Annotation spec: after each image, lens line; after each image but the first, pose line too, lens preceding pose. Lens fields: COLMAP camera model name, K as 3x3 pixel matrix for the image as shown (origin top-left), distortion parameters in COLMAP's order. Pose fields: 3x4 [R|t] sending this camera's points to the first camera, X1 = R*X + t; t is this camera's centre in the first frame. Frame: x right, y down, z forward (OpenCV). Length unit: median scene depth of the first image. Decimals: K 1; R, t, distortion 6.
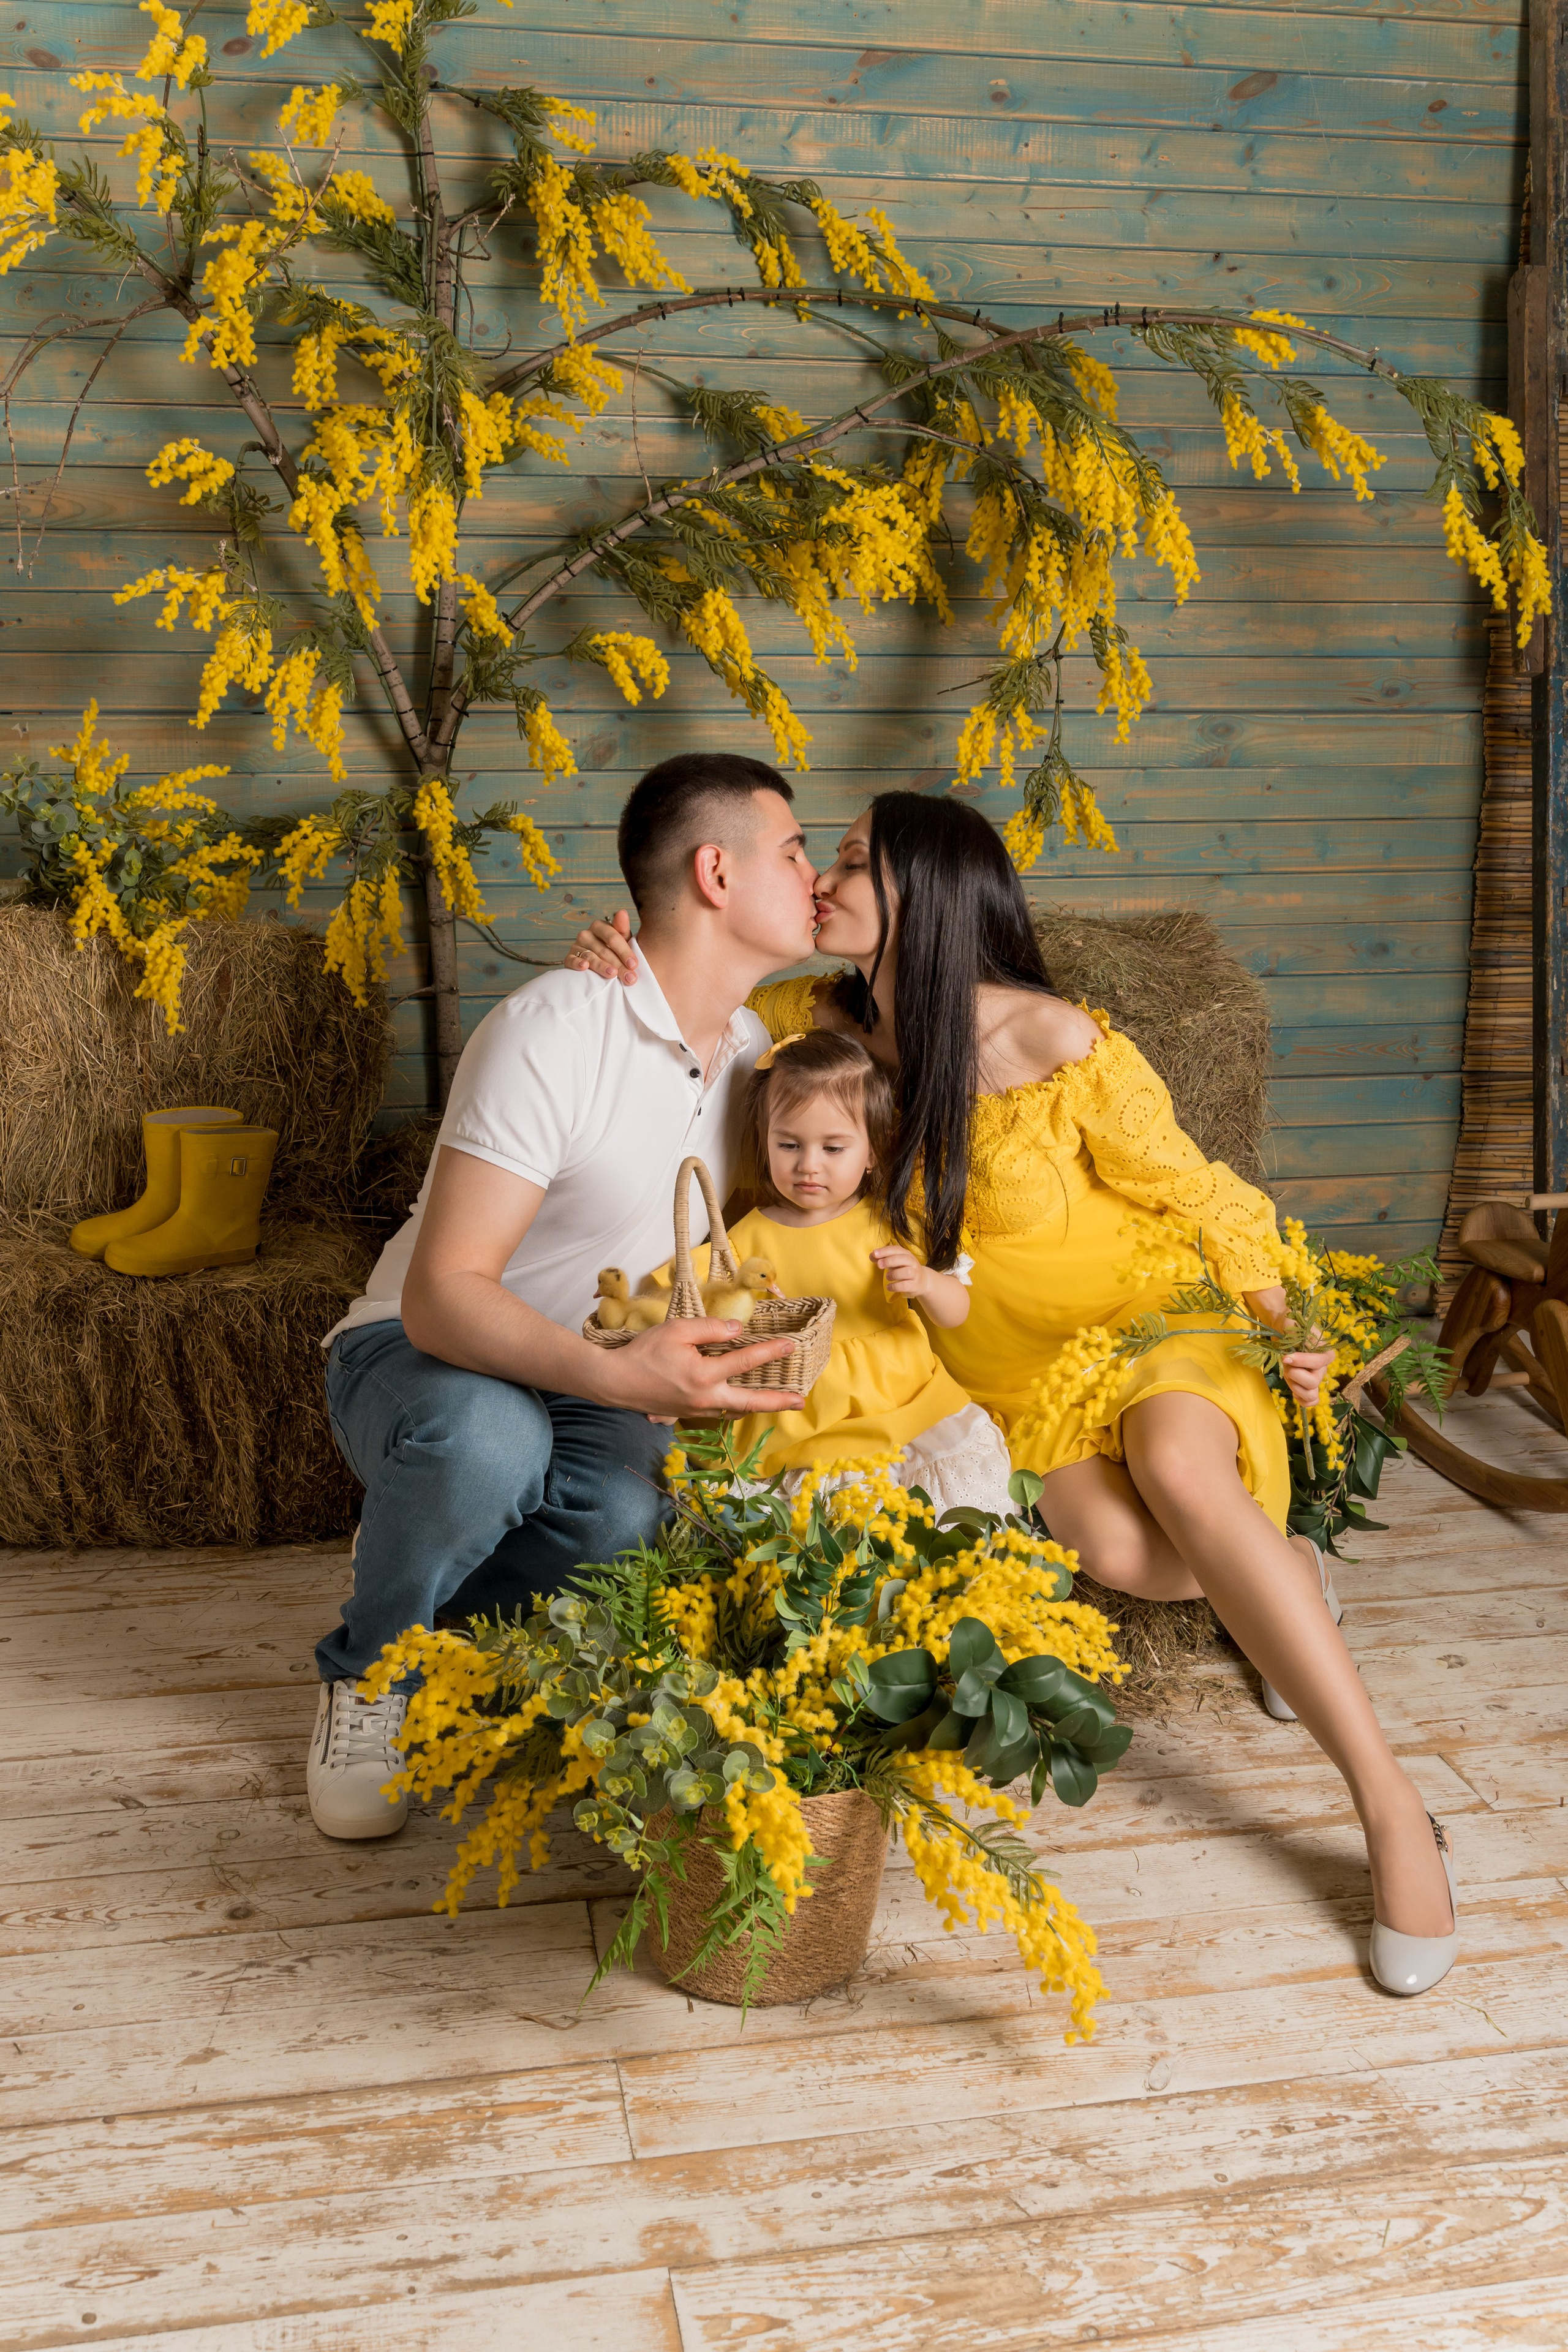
lens RADIAL K [[2257.7, 0, 784.0], [0, 2257.7, 1176.0], [0, 0, 1]] dist [-0.009111, 0.000627]
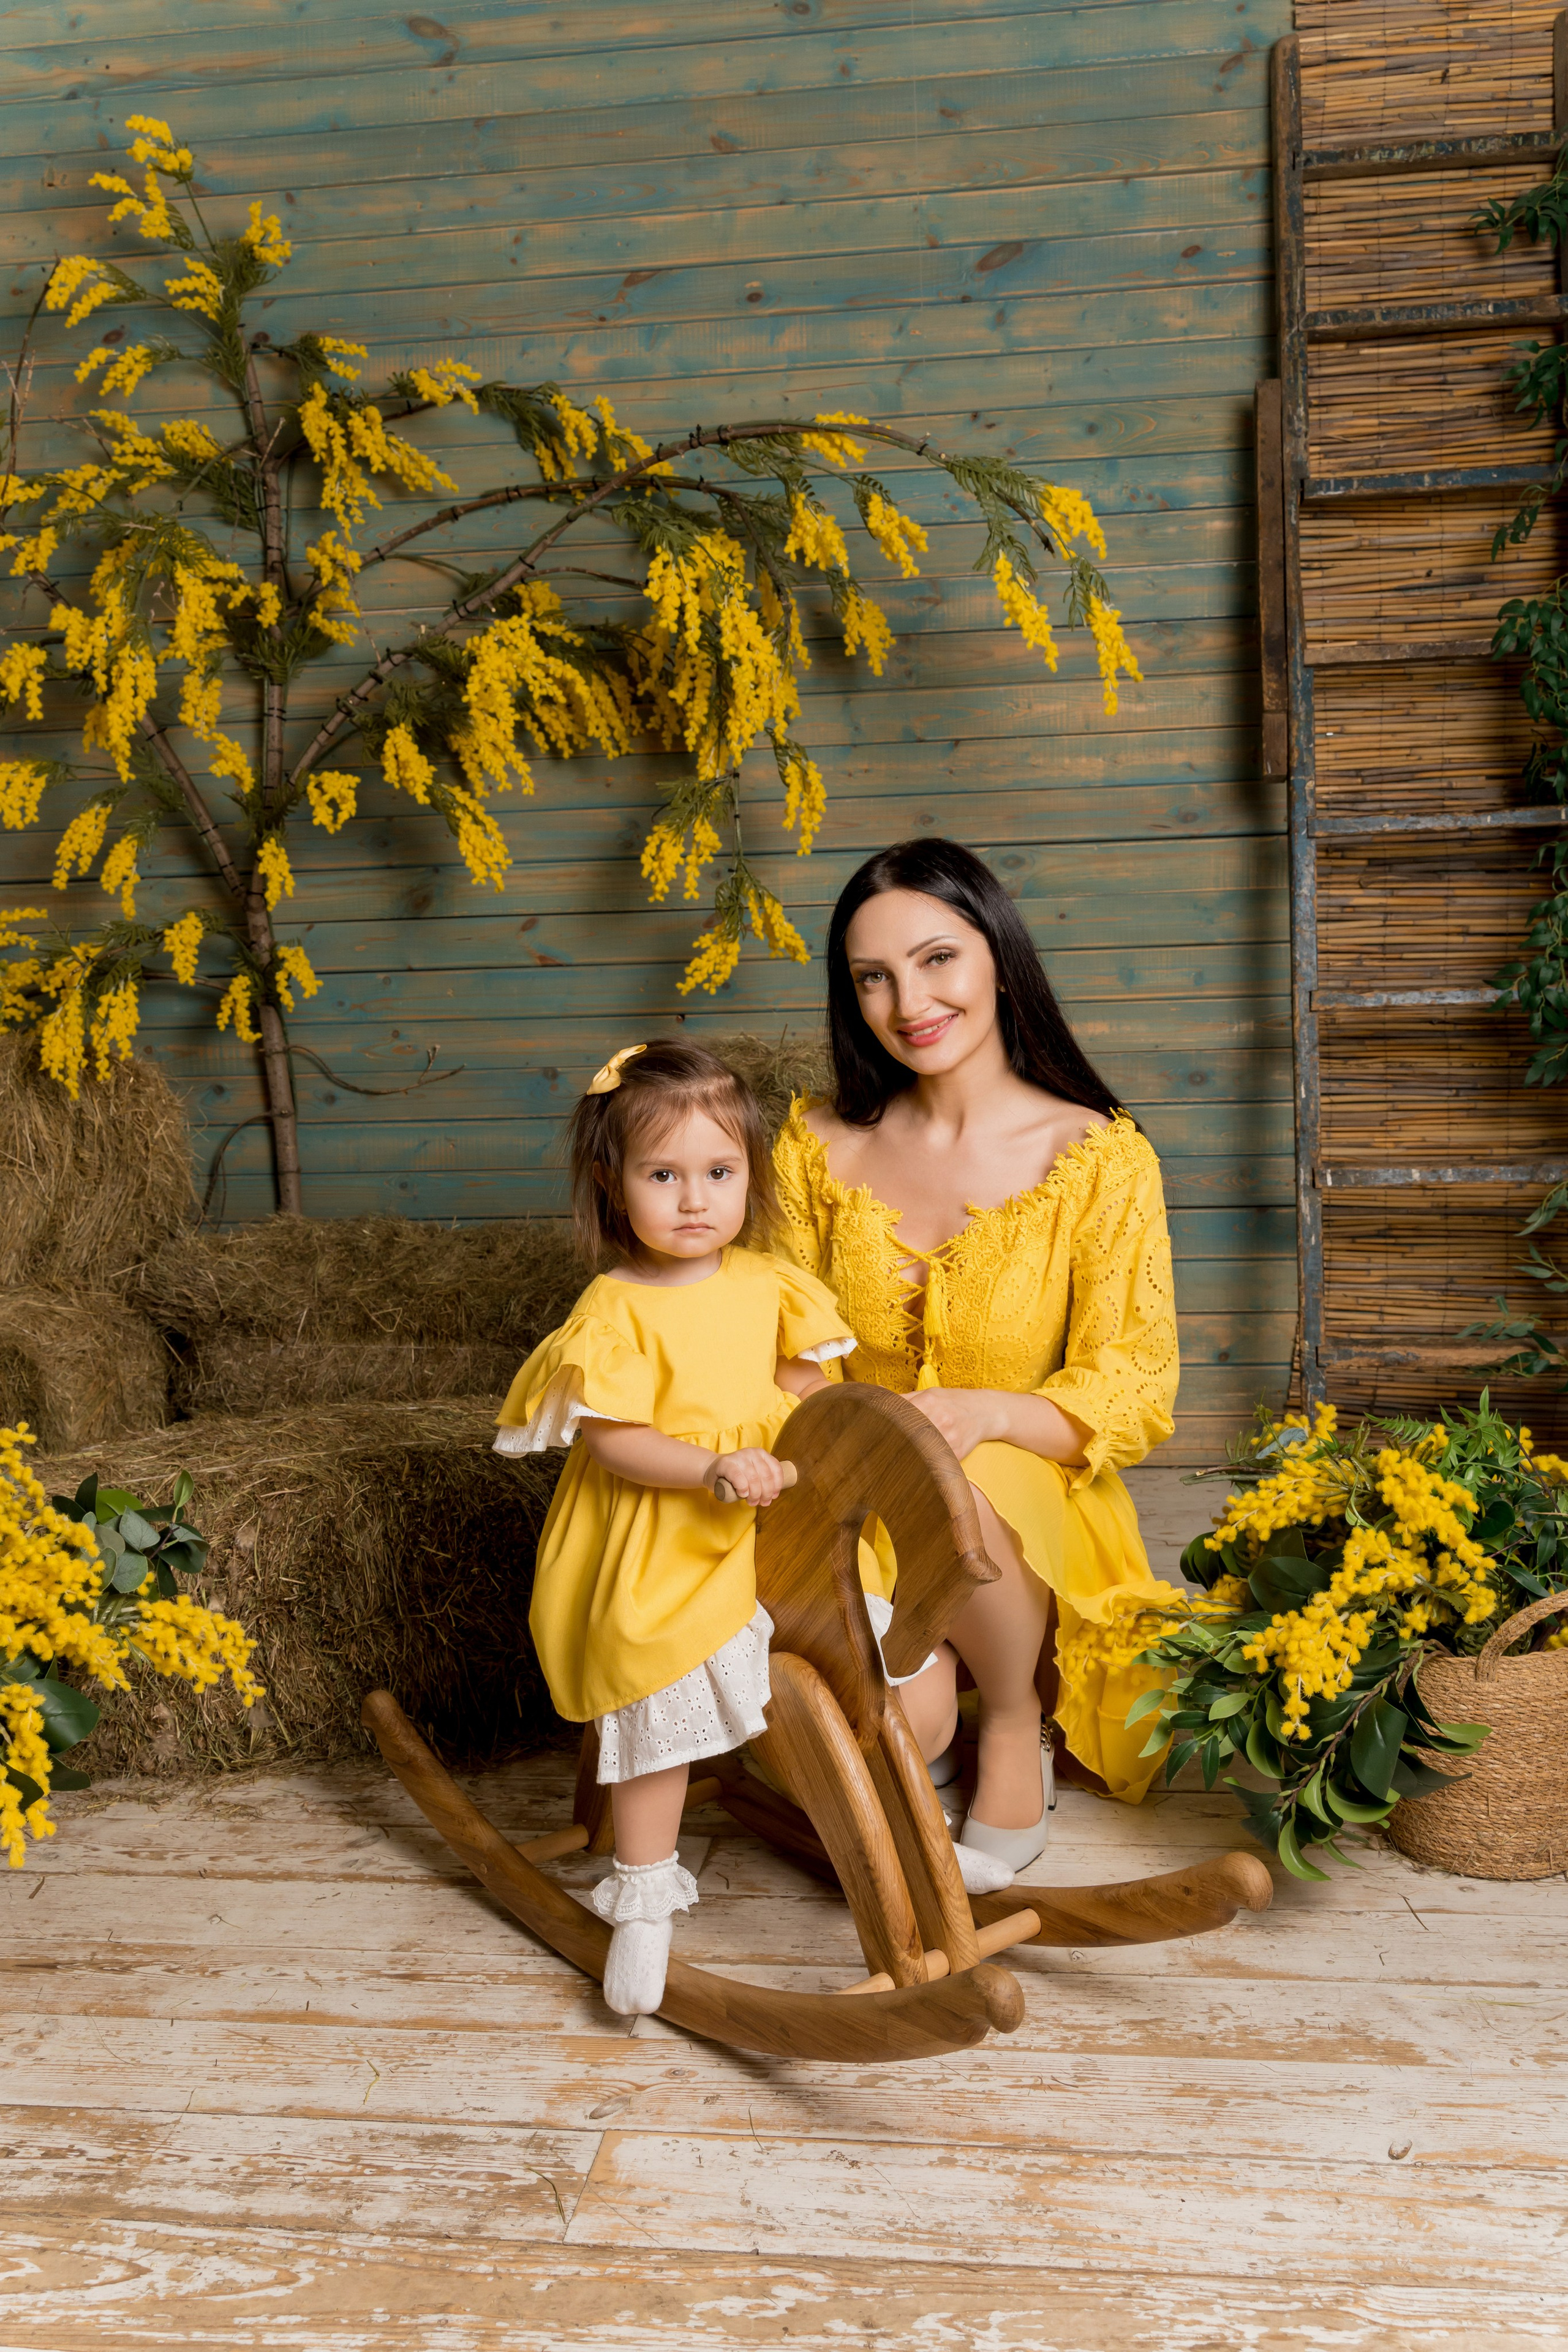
lens RADIAL K [[1965.0, 0, 798.0], [0, 1965.0, 1168.0], [0, 0, 1]] dist [0.002050, -0.001927]
pose [[0.949918, -0.006804, -0.312426, 0.435864], [-0.039641, 0.989063, -0.142068, 0.079334], [0.309976, 0.147338, 0.939259, 0.180750]]
